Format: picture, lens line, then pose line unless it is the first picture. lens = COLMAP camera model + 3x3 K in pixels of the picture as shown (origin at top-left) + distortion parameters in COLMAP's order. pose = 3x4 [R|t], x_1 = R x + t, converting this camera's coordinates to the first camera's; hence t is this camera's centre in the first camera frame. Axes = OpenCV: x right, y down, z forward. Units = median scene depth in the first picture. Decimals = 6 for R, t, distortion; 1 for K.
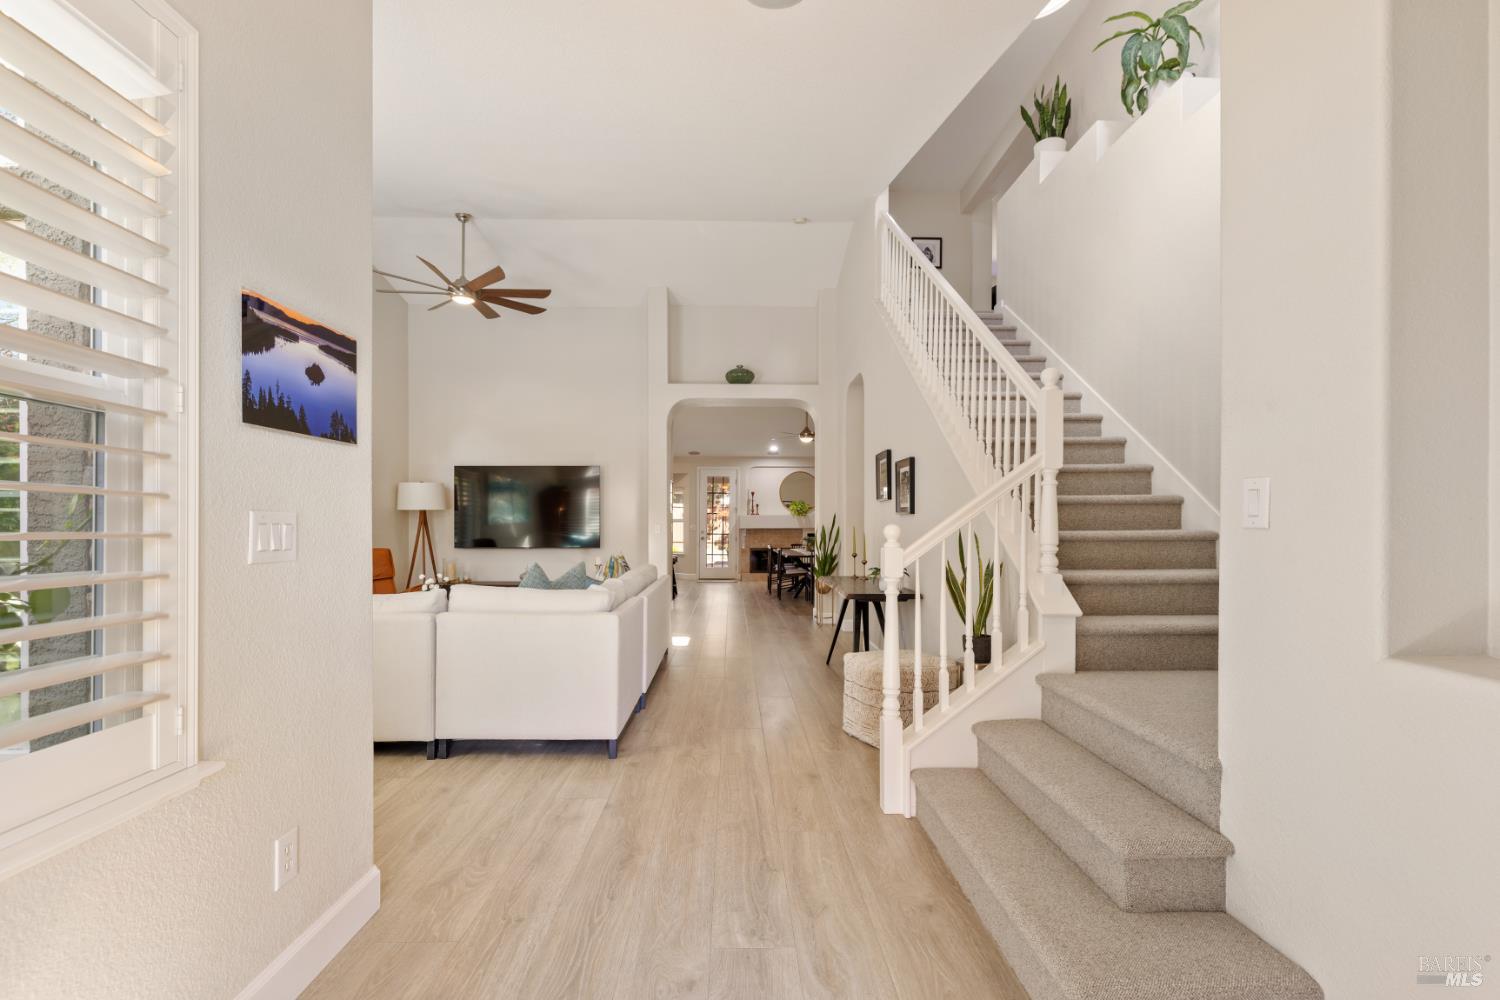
lens RADIAL K [[662.9, 0, 746.6], [0, 662.9, 512.8], [0, 0, 1]] dist [-0.001605, 0.000324]
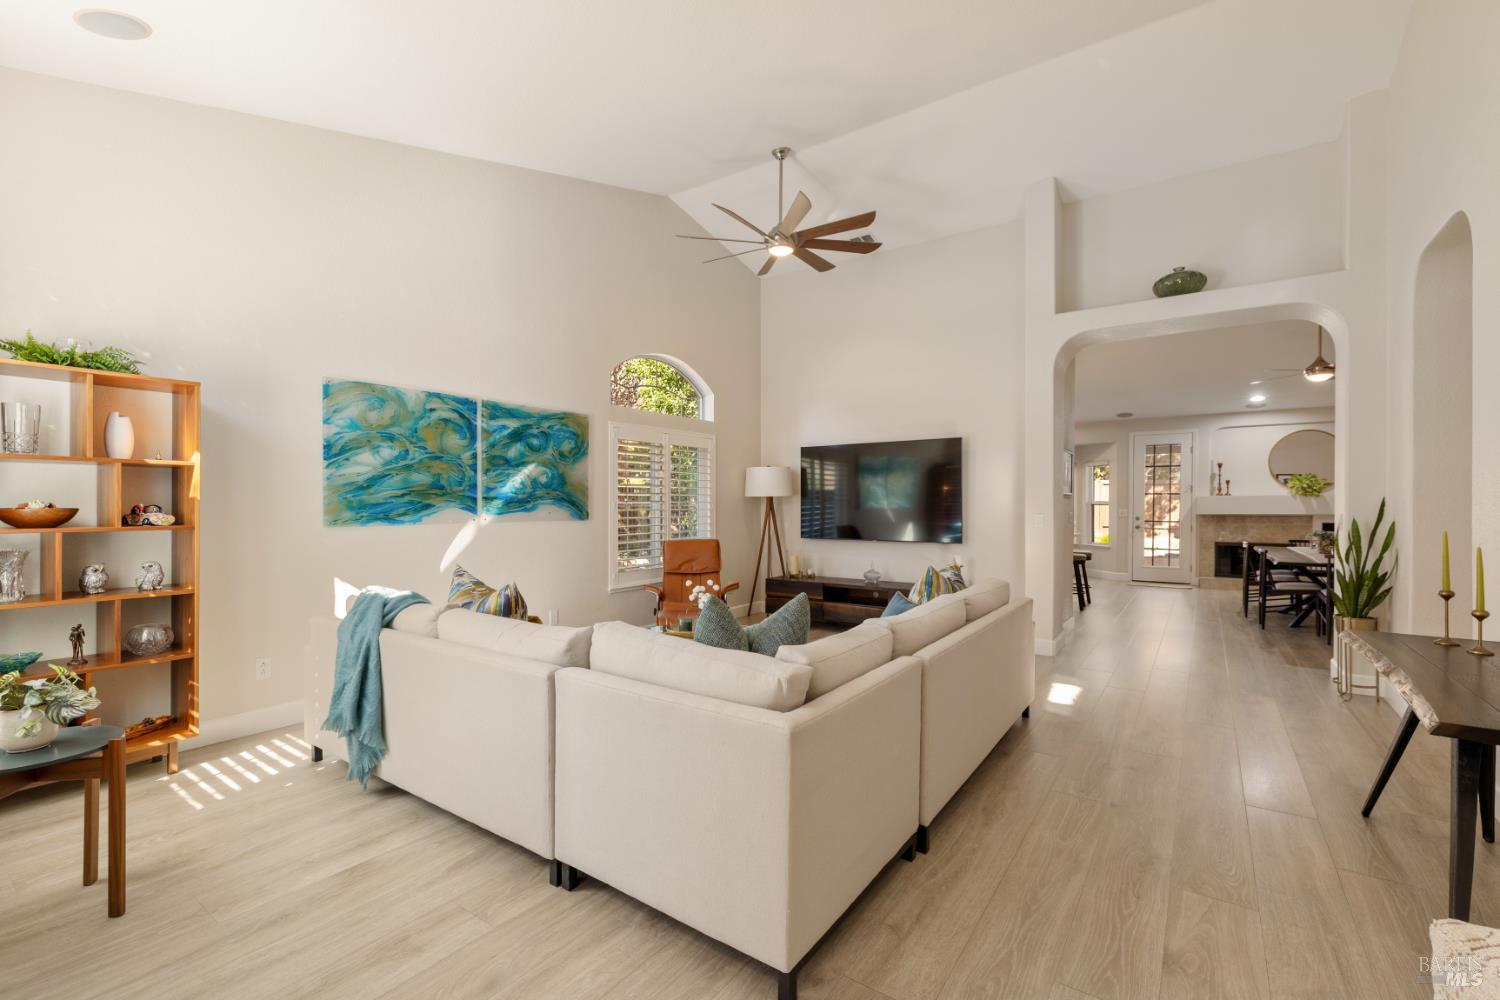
lens RADIAL K [[662.9, 0, 734.9], [0, 662.9, 506.9], [0, 0, 1]] dist [-0.001605, 0.000324]
pose [[0.803777, 0.000401, -0.594930, 0.018640], [0.012800, 0.999757, 0.017968, -0.005012], [0.594792, -0.022057, 0.803577, 0.161343]]
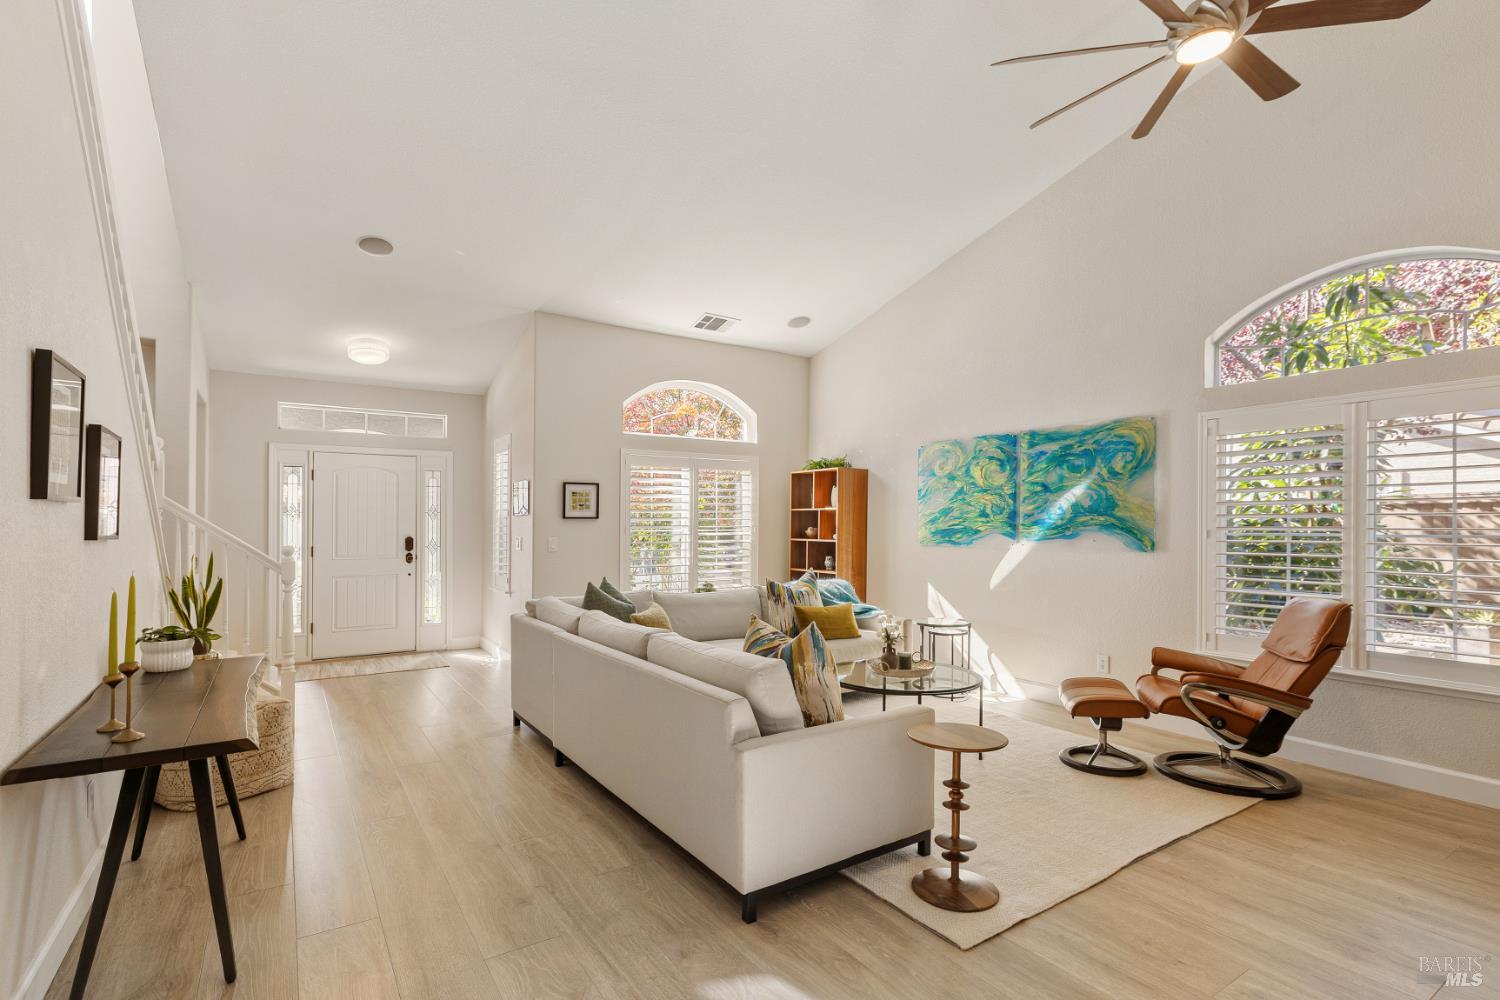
lens RADIAL K [[714.4, 0, 764.2], [0, 714.4, 526.5], [0, 0, 1]] dist [-0.004212, -0.000299]
pose [[-0.838738, -0.003031, -0.544526, 0.046734], [0.005912, 0.999875, -0.014672, 0.002866], [0.544503, -0.015525, -0.838616, 0.762754]]
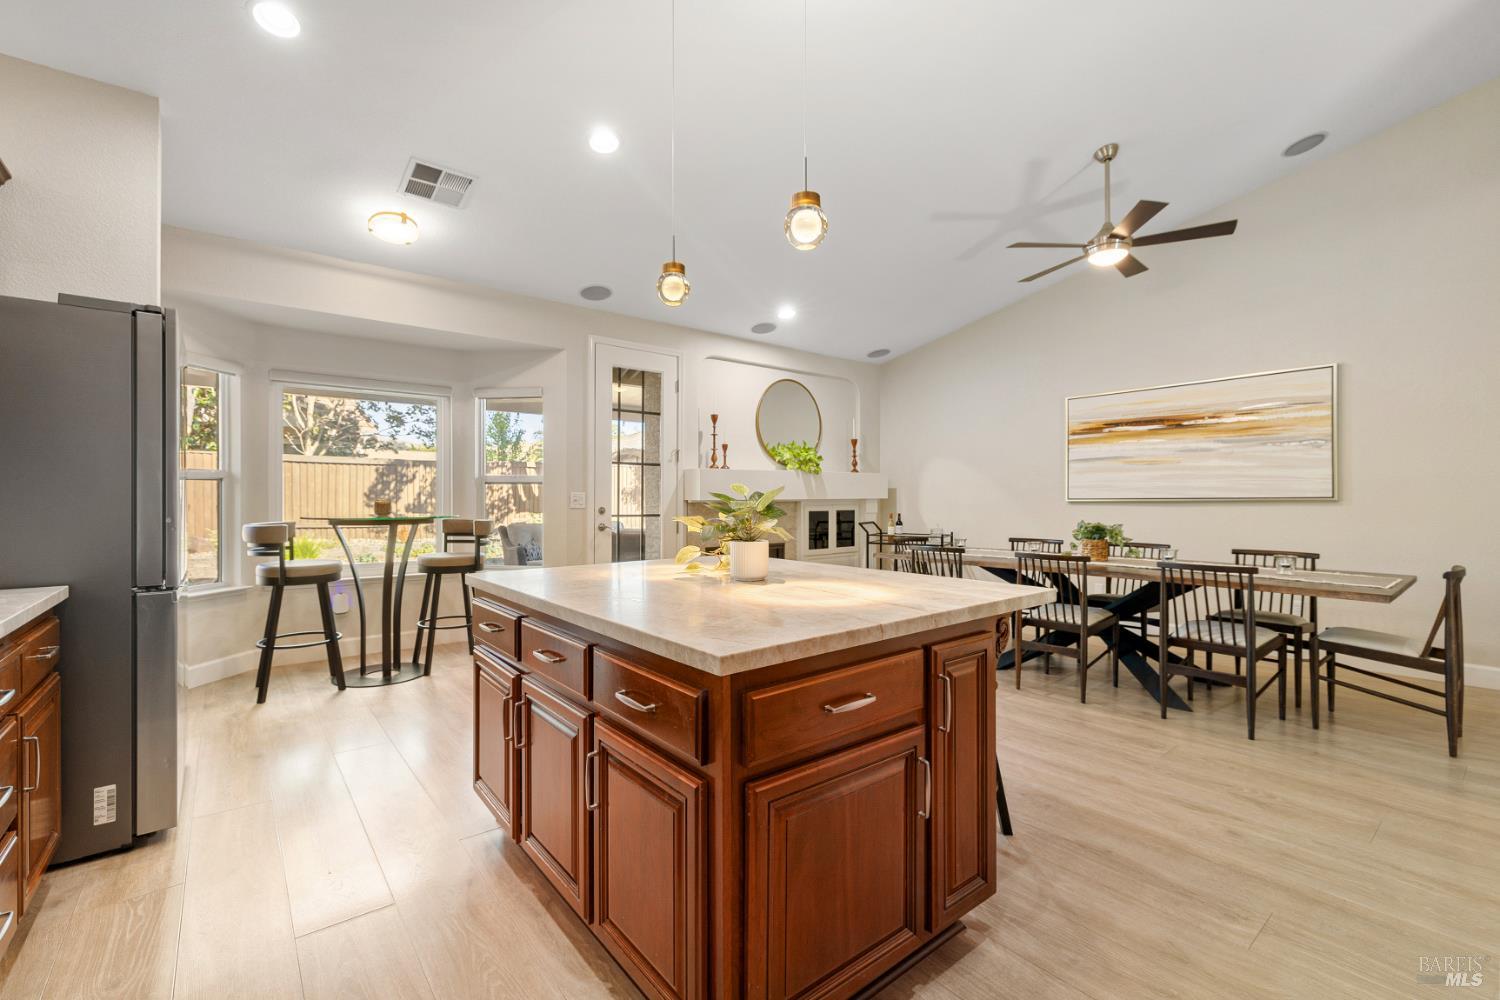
lens RADIAL K [[662.9, 0, 751.0], [0, 662.9, 497.5], [0, 0, 1]] dist [-0.001605, 0.000324]
pose [[0.786186, -0.001381, 0.617988, -0.313065], [-0.009811, 0.999844, 0.014716, 0.020309], [-0.617912, -0.017633, 0.786050, 0.881280]]
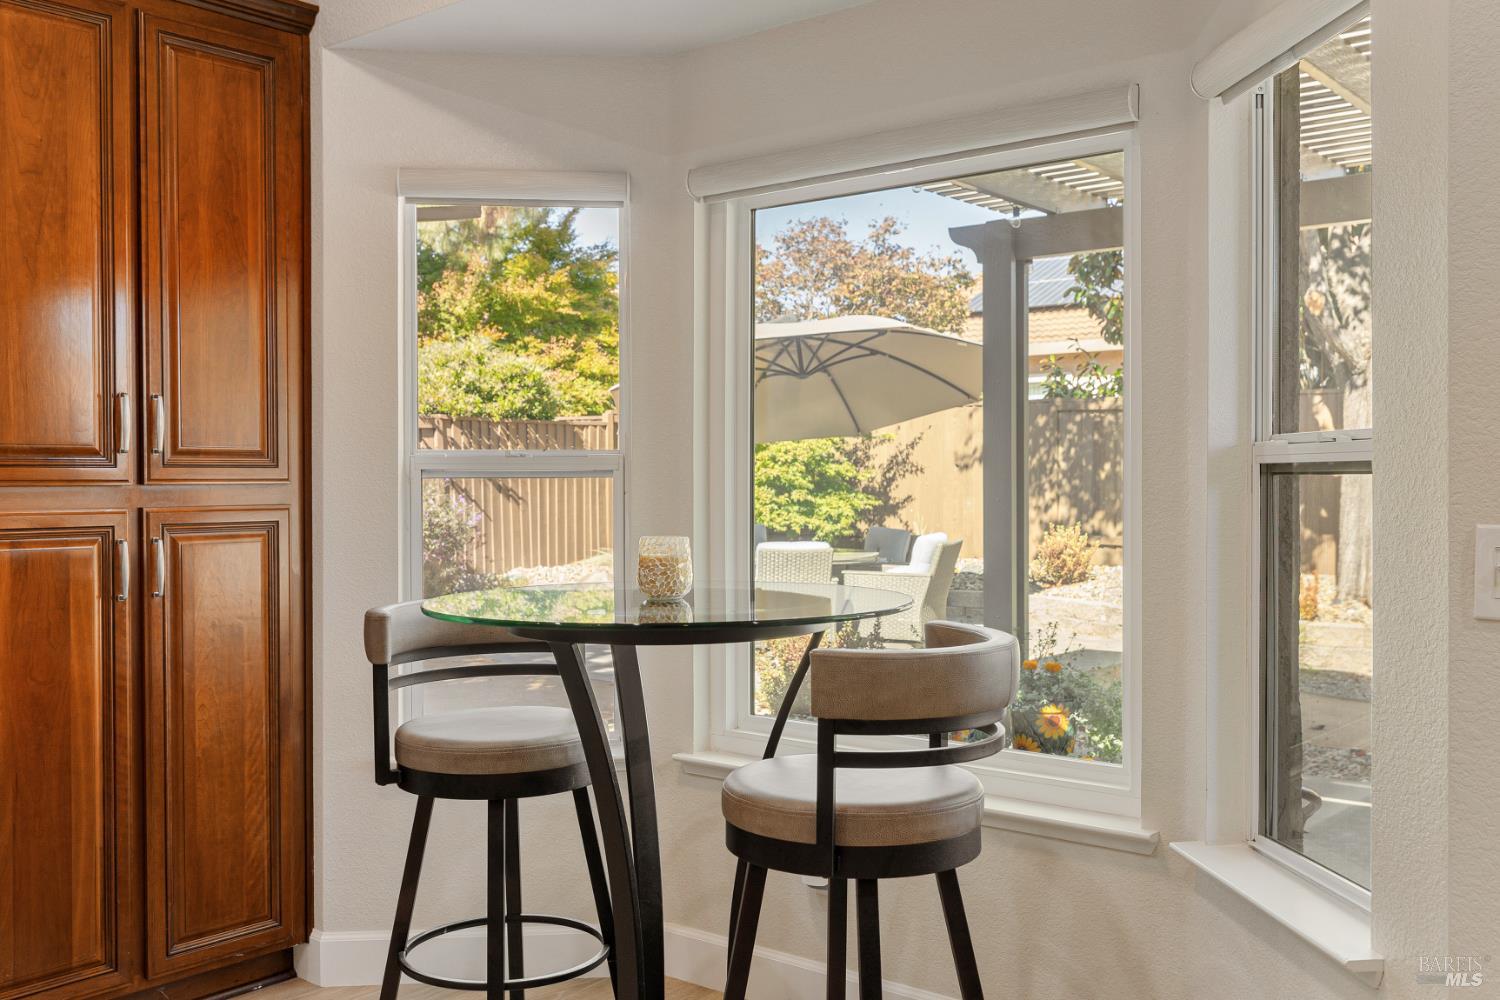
lens RADIAL K [[1414.0, 0, 736.0], [0, 1414.0, 501.5], [0, 0, 1]] dist [-0.003334, 0.000000]
pose [[0.752676, 0.005995, -0.658364, -0.068907], [0.016629, 0.999466, 0.028112, 0.015931], [0.658181, -0.032107, 0.752175, 1.159702]]
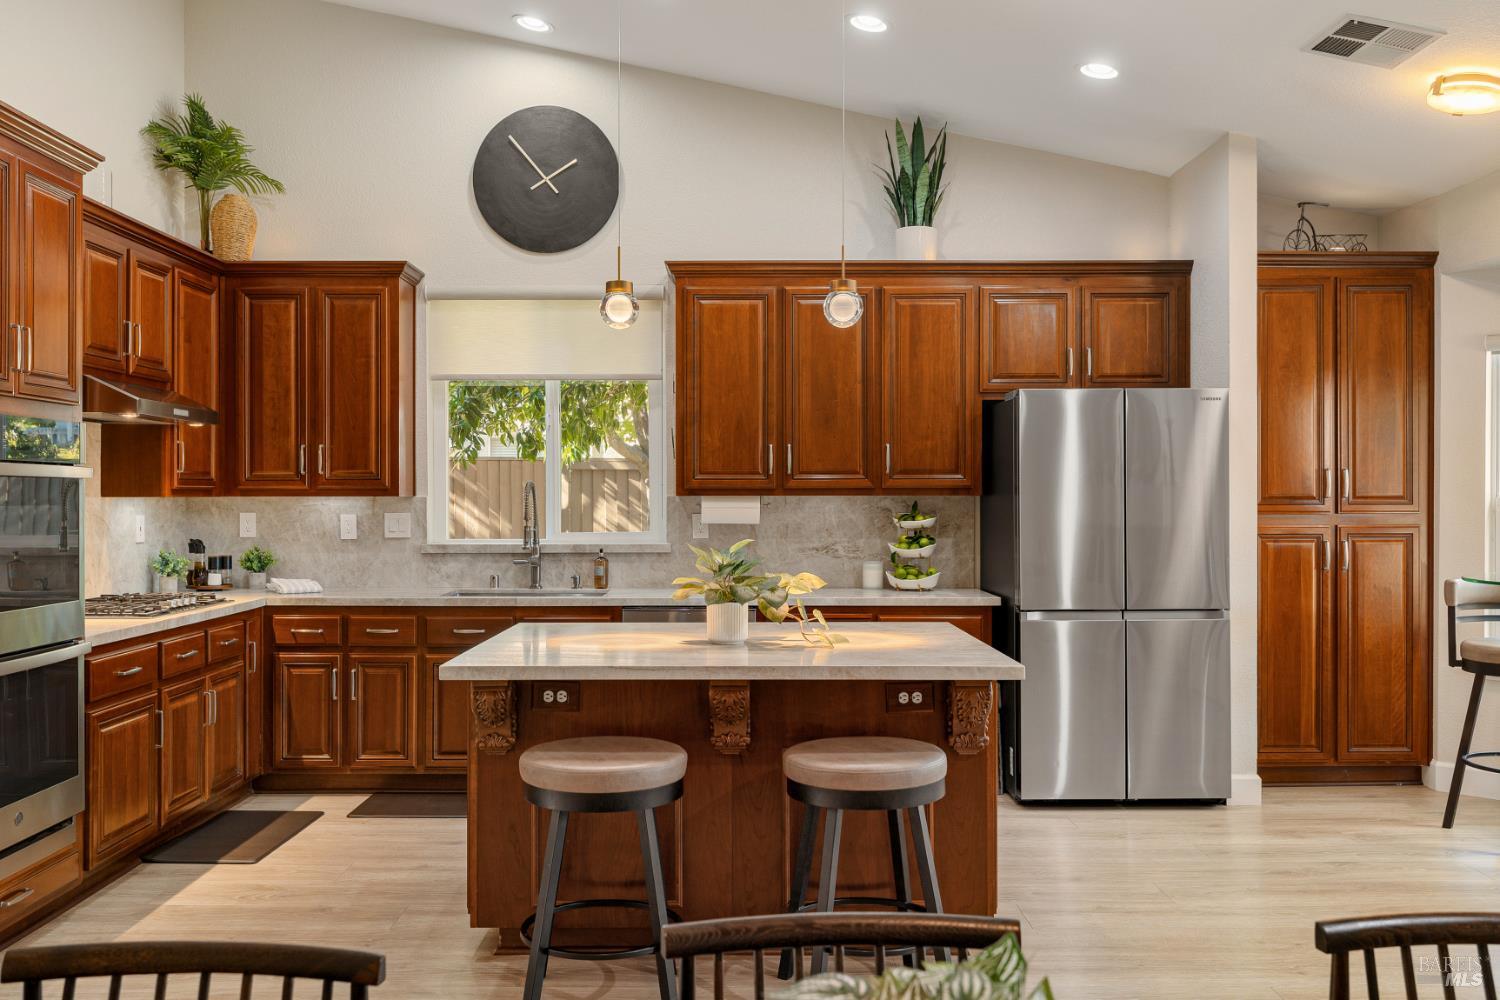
lens RADIAL K [[1264.0, 0, 745.2], [0, 1264.0, 491.7], [0, 0, 1]] dist [0.000581, -0.020874]
pose [[-0.015925, -0.004950, -0.999861, 0.180528], [0.019431, 0.999797, -0.005259, 0.007325], [0.999684, -0.019512, -0.015826, 1.059100]]
